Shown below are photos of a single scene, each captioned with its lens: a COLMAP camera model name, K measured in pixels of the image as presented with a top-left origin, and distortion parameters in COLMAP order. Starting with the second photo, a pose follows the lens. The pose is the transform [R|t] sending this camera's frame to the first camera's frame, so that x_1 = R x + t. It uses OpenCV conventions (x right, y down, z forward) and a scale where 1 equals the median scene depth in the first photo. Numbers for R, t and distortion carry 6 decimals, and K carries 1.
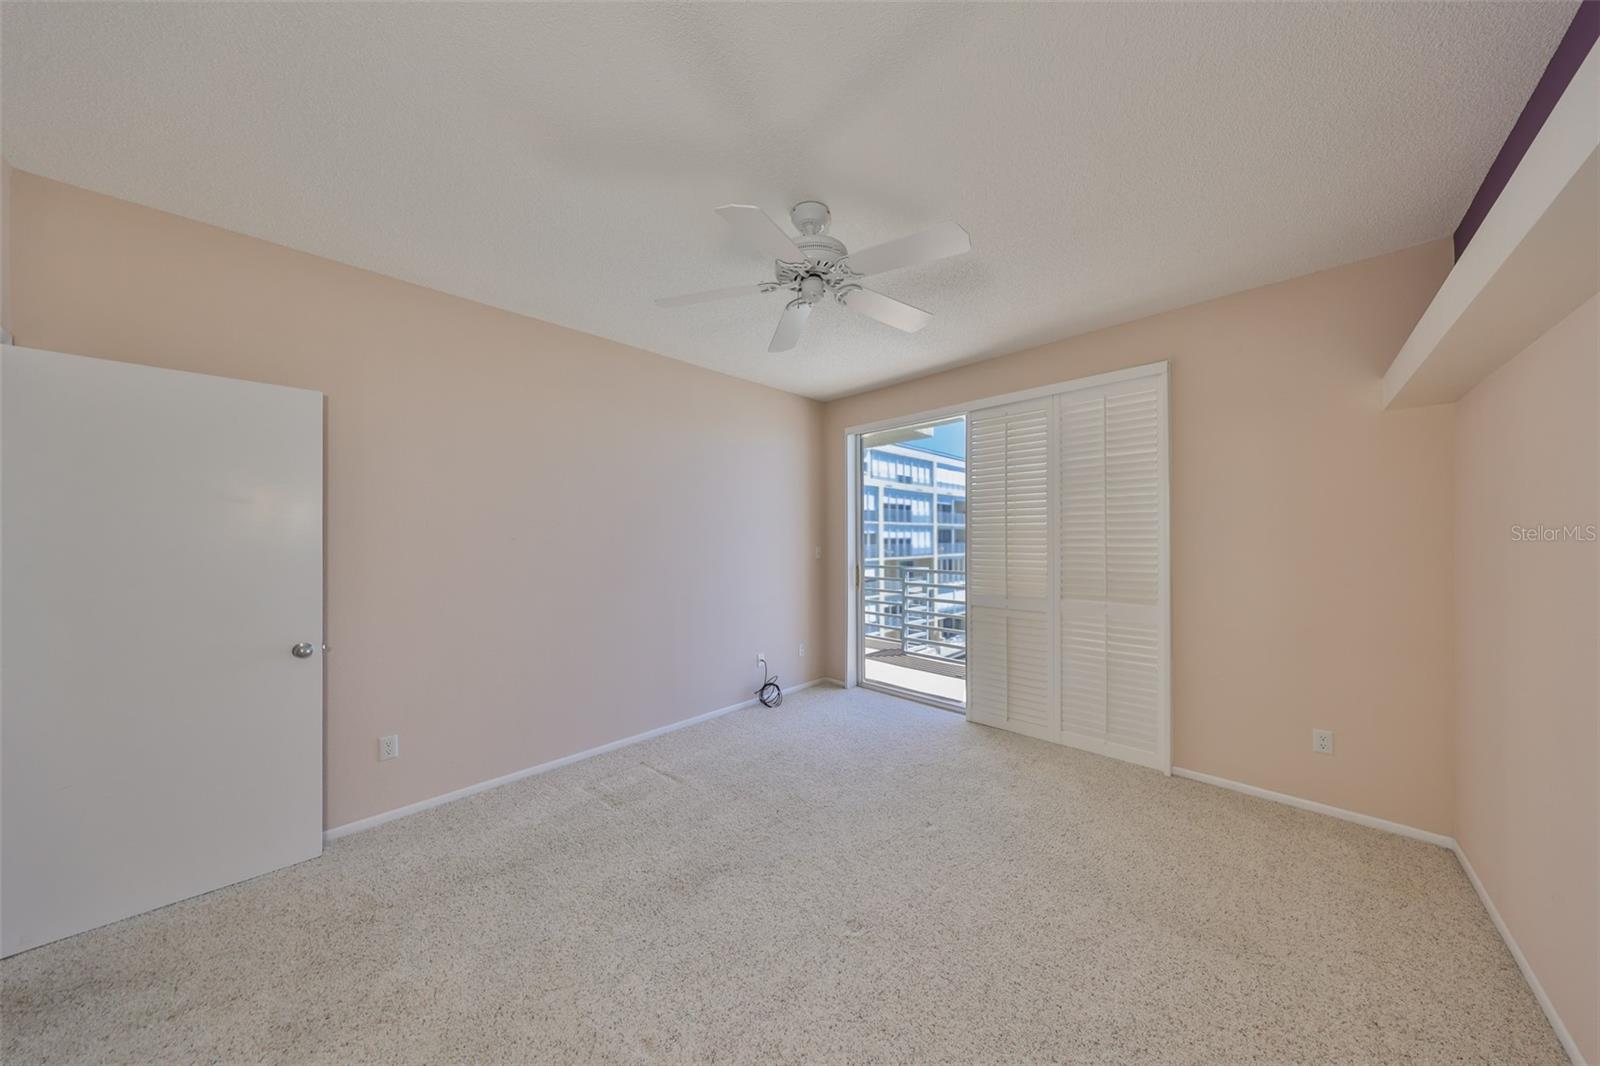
lens RADIAL K [[490.1, 0, 794.9], [0, 490.1, 537.4], [0, 0, 1]] dist [0.001069, 0.000042]
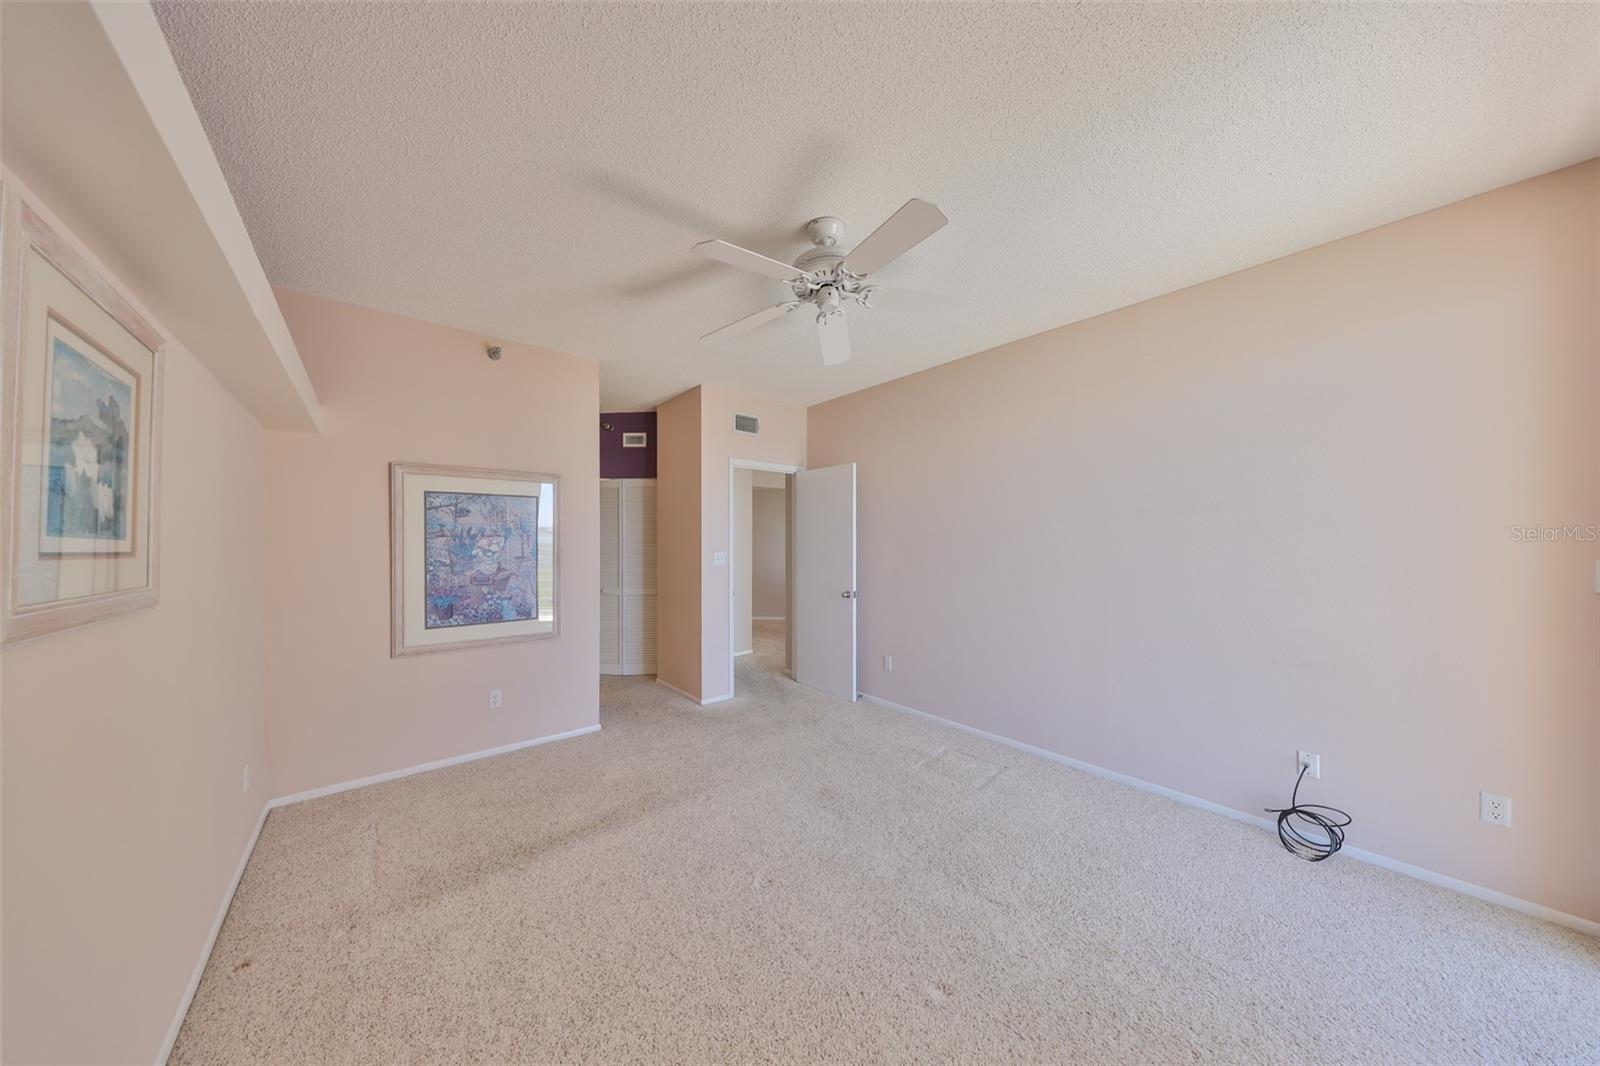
lens RADIAL K [[490.1, 0, 794.9], [0, 490.1, 537.4], [0, 0, 1]] dist [0.001069, 0.000042]
pose [[-0.073470, -0.001965, -0.997296, 0.642449], [-0.000440, 0.999998, -0.001938, 0.002307], [0.997297, 0.000296, -0.073470, 0.598159]]
